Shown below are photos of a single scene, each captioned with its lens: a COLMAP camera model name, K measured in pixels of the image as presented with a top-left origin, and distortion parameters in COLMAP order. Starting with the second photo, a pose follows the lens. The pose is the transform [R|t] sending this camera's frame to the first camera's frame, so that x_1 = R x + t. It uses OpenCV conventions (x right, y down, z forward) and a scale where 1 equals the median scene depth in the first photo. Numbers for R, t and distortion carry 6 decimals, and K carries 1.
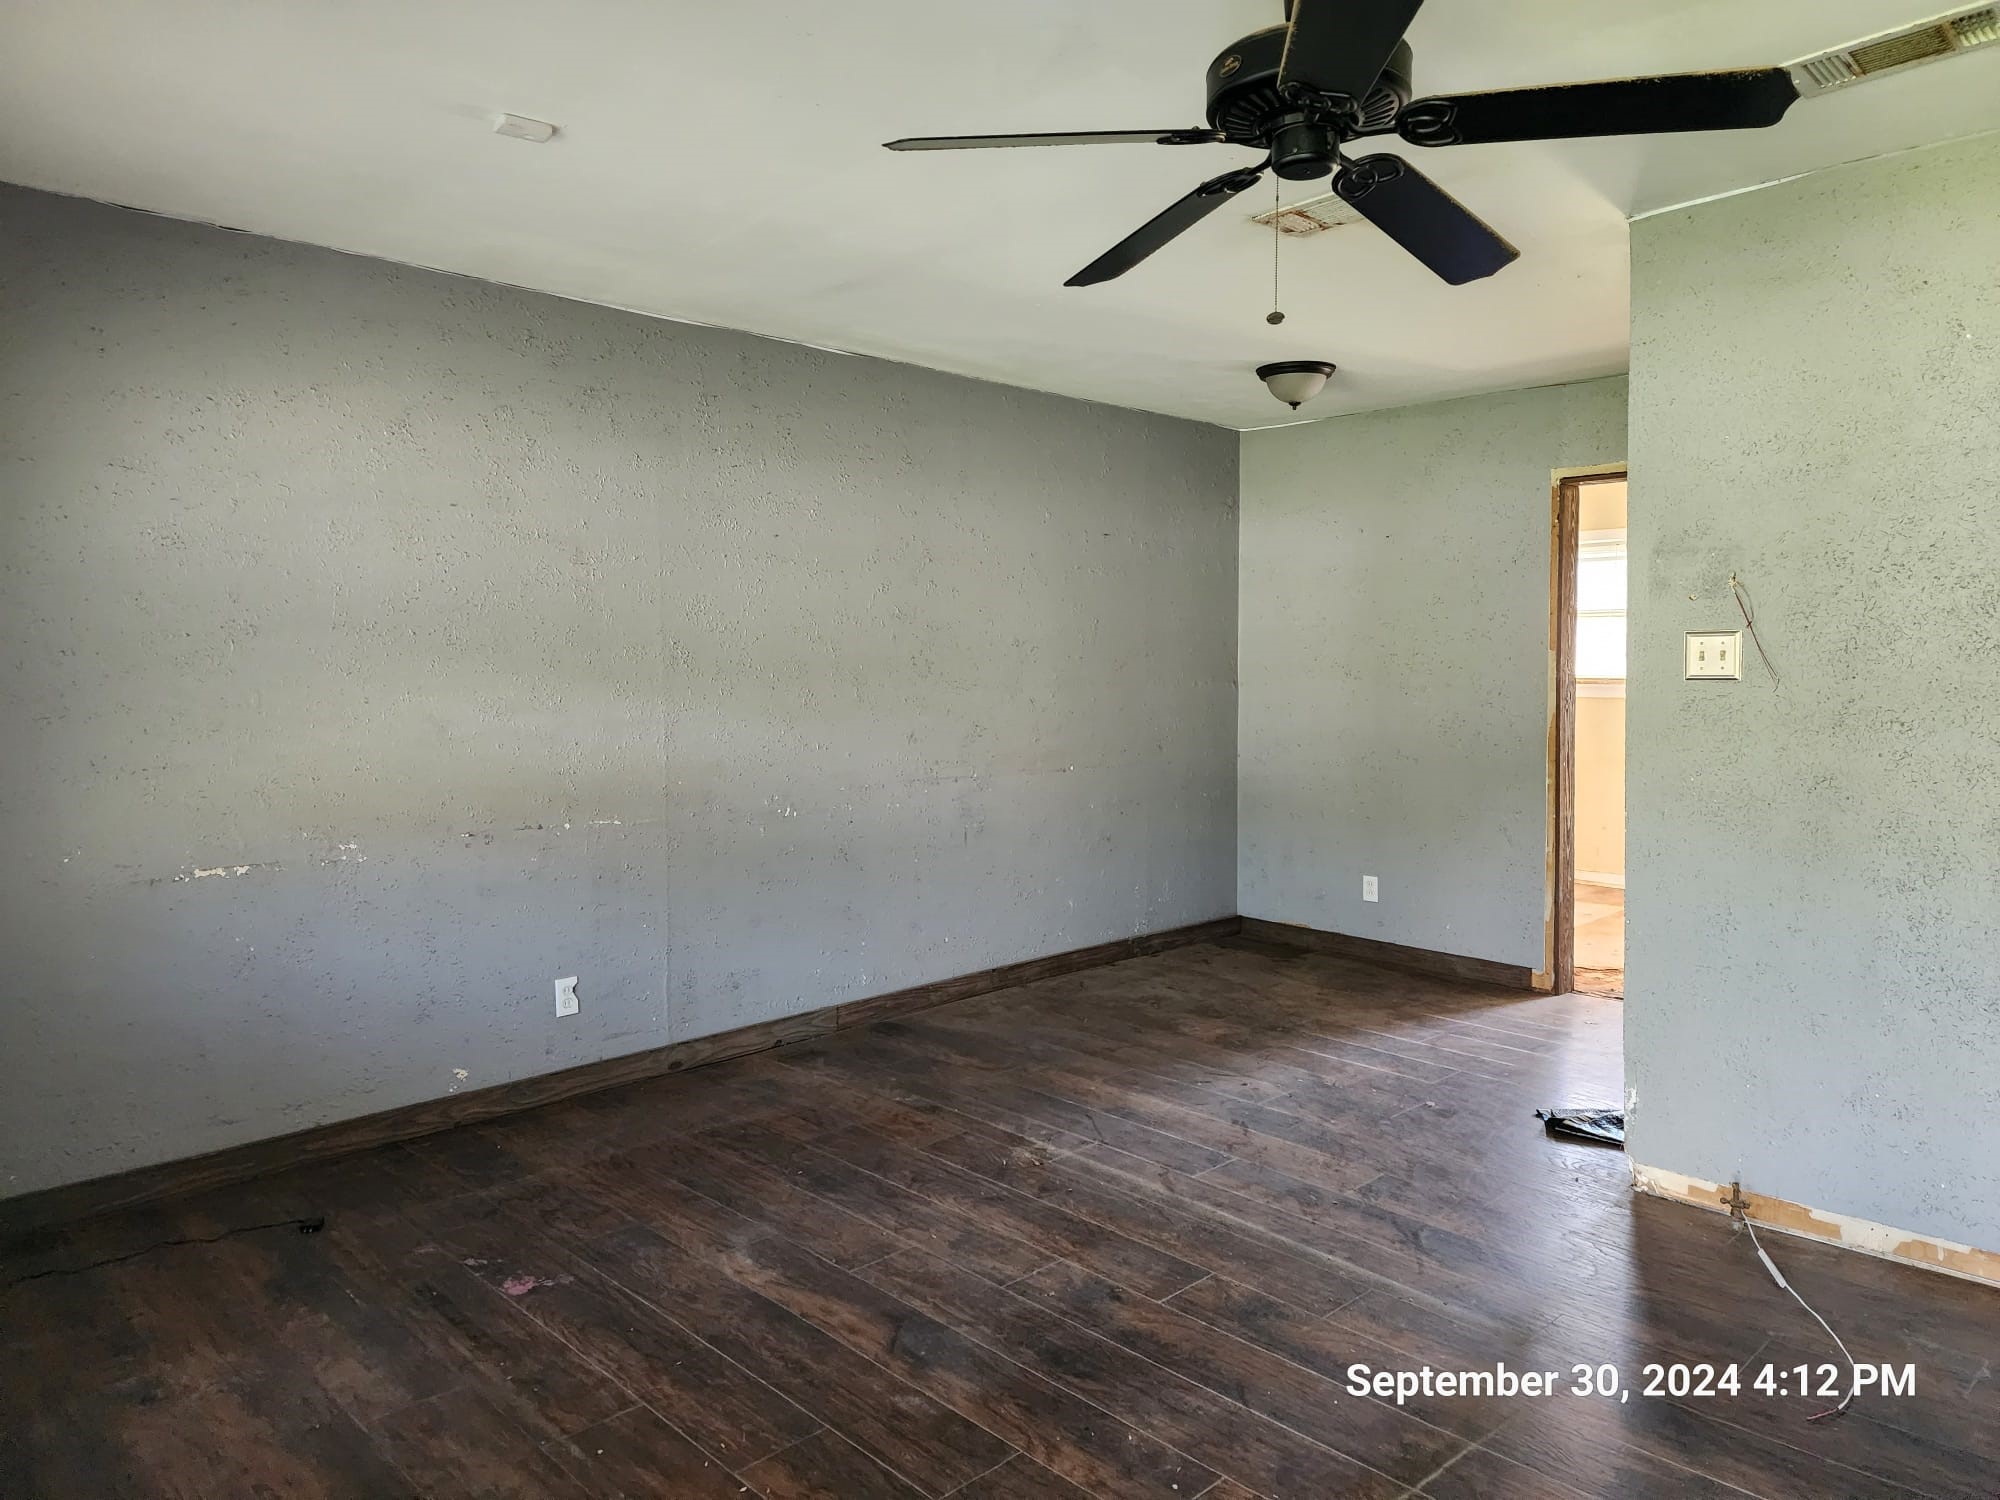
lens RADIAL K [[1344.6, 0, 1000.0], [0, 1344.6, 750.0], [0, 0, 1]] dist [0.084781, -0.081614]
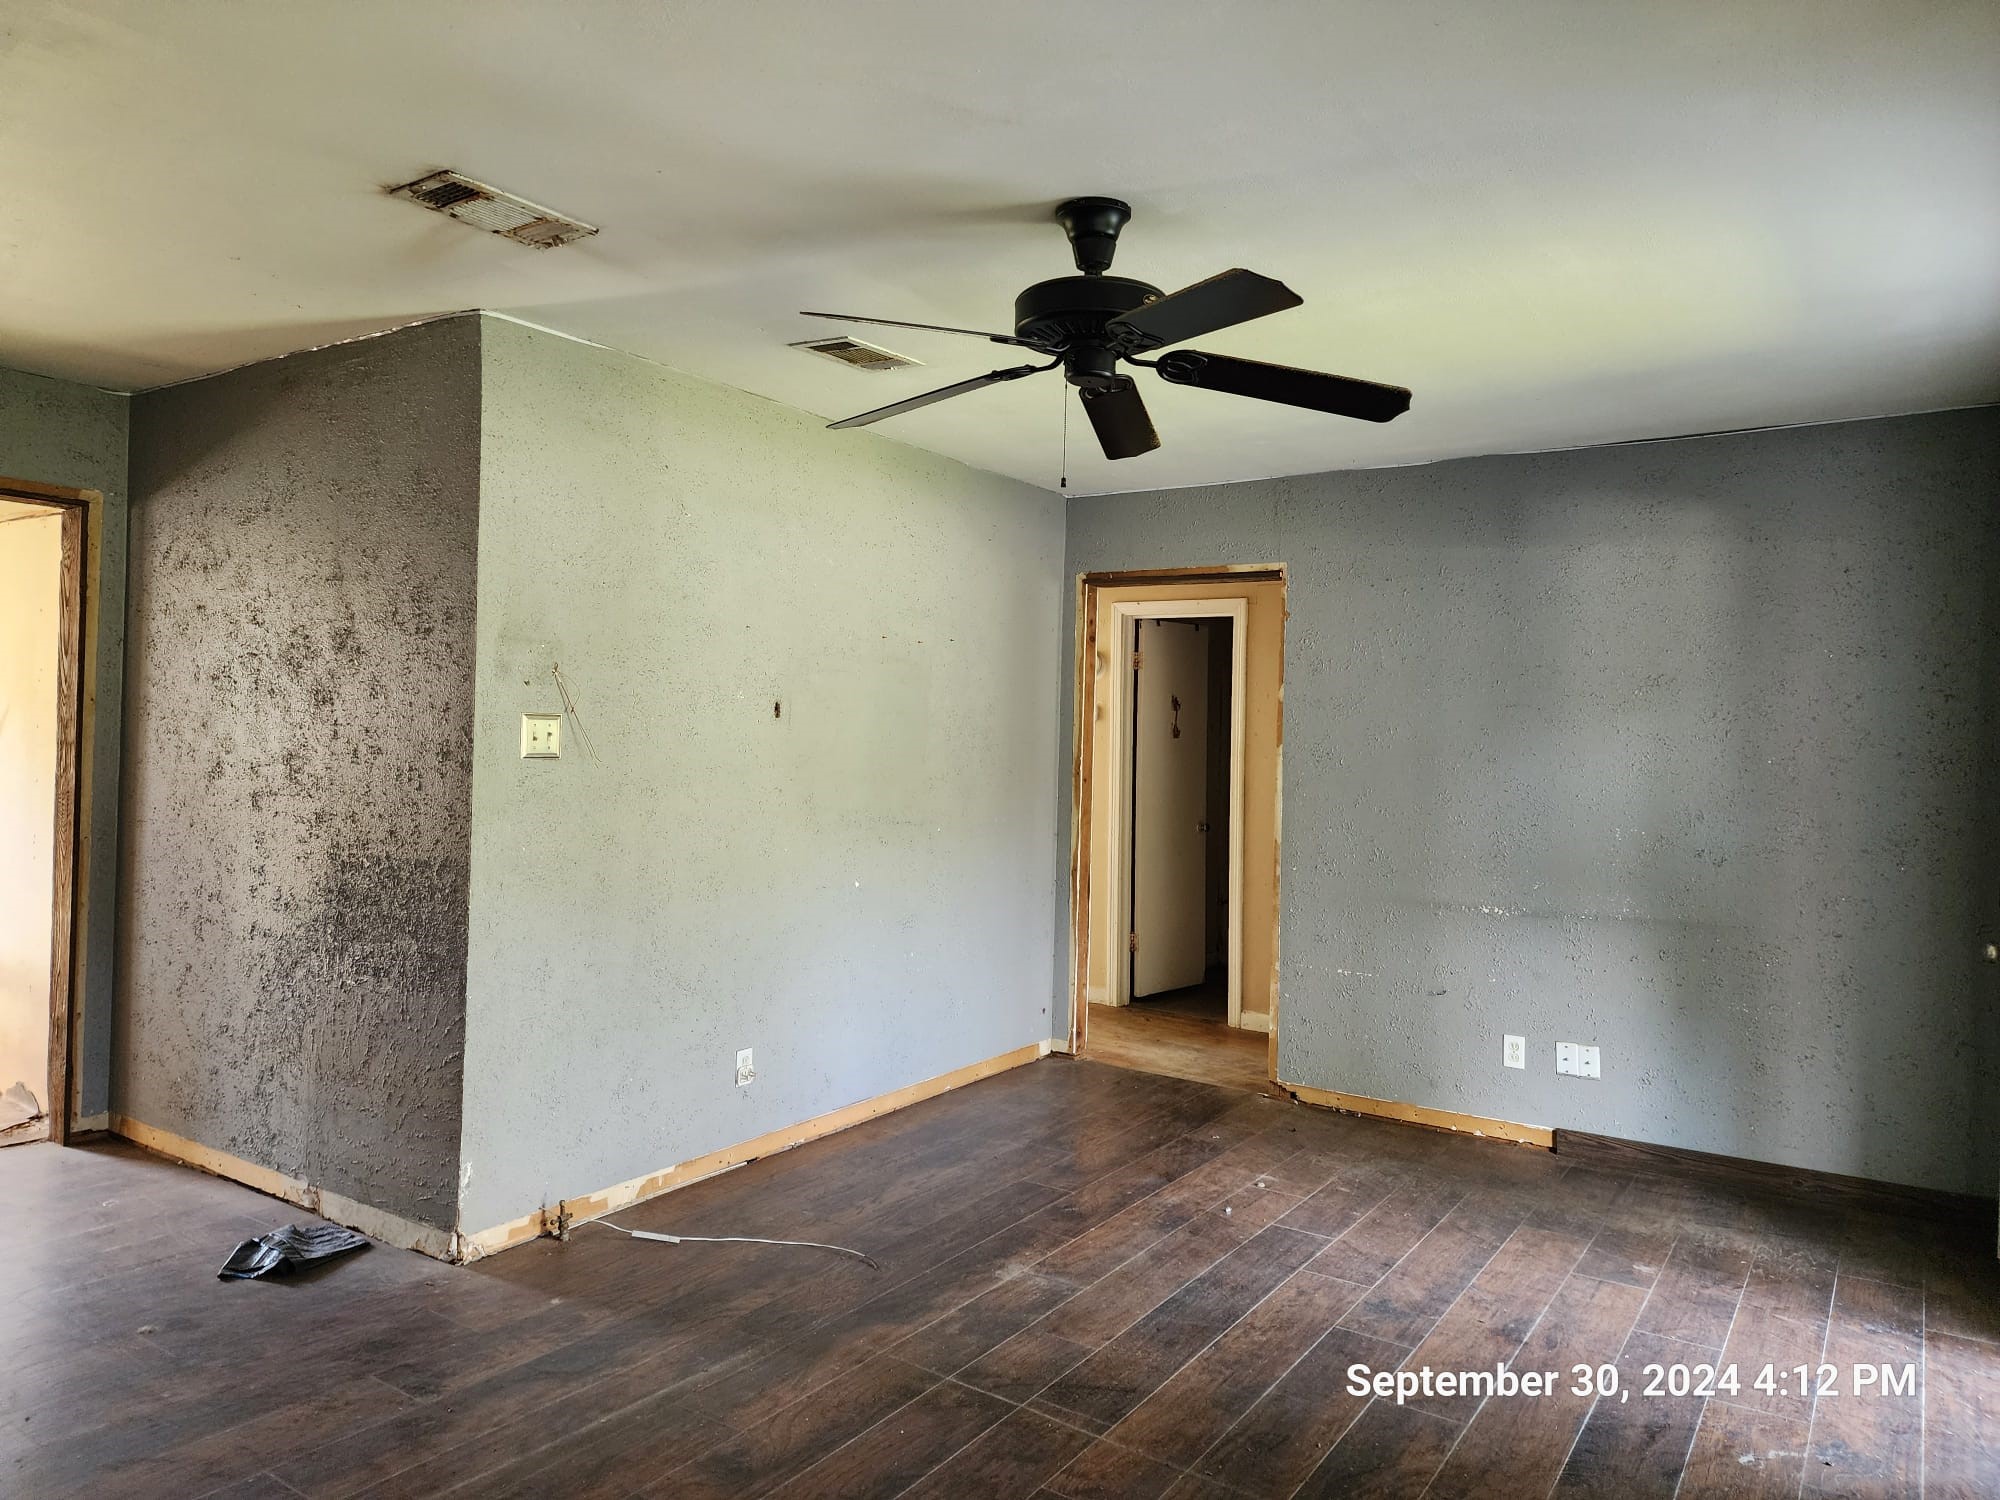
lens RADIAL K [[1344.6, 0, 1000.0], [0, 1344.6, 750.0], [0, 0, 1]] dist [0.084781, -0.081614]
pose [[-0.209167, -0.012481, 0.977800, -0.655269], [0.036800, 0.999110, 0.020625, -0.068764], [-0.977187, 0.040297, -0.208522, 0.889339]]
